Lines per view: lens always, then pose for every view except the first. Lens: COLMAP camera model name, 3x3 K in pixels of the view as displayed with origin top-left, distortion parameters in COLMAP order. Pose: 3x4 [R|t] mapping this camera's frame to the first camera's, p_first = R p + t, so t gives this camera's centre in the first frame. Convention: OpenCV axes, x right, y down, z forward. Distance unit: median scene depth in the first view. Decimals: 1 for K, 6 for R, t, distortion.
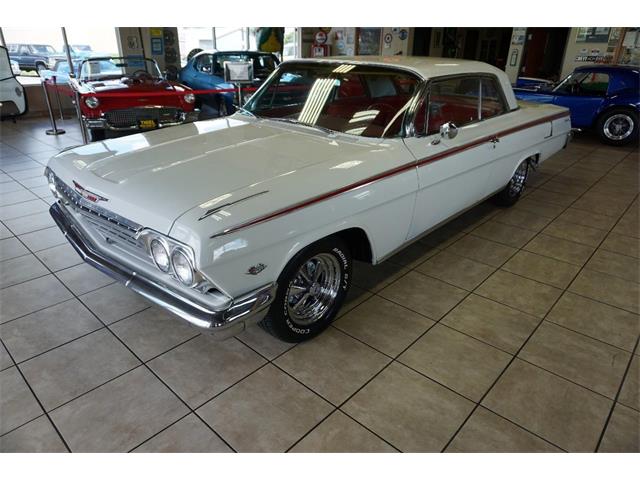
lens RADIAL K [[426.0, 0, 320.0], [0, 426.0, 240.0], [0, 0, 1]] dist [-0.057165, 0.055206]
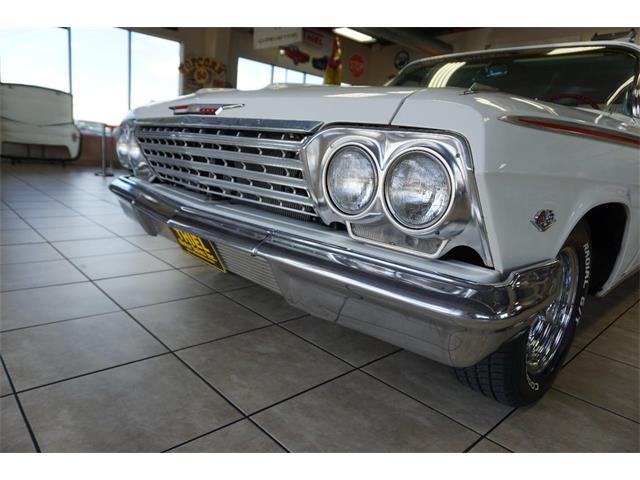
lens RADIAL K [[428.8, 0, 320.0], [0, 428.8, 240.0], [0, 0, 1]] dist [-0.054946, 0.052380]
pose [[0.995434, 0.082685, -0.047680, -0.259969], [-0.091336, 0.970222, -0.224338, 0.153476], [0.027711, 0.227668, 0.973344, 0.350472]]
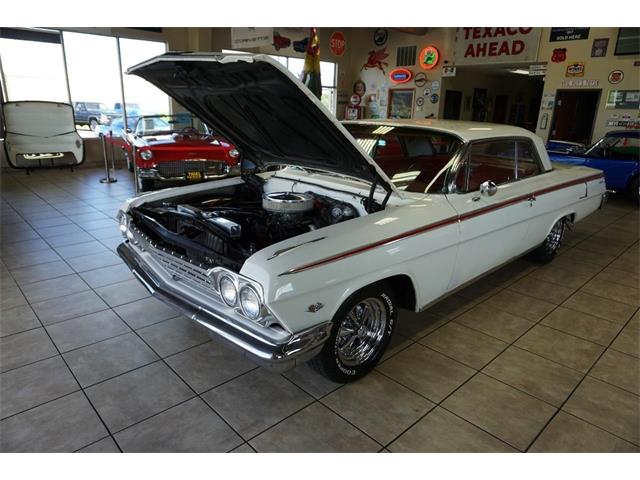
lens RADIAL K [[428.8, 0, 320.0], [0, 428.8, 240.0], [0, 0, 1]] dist [-0.054946, 0.052380]
pose [[0.997580, 0.033764, -0.060774, -0.050501], [-0.041247, 0.991118, -0.126427, 0.023800], [0.055966, 0.128628, 0.990112, -0.071748]]
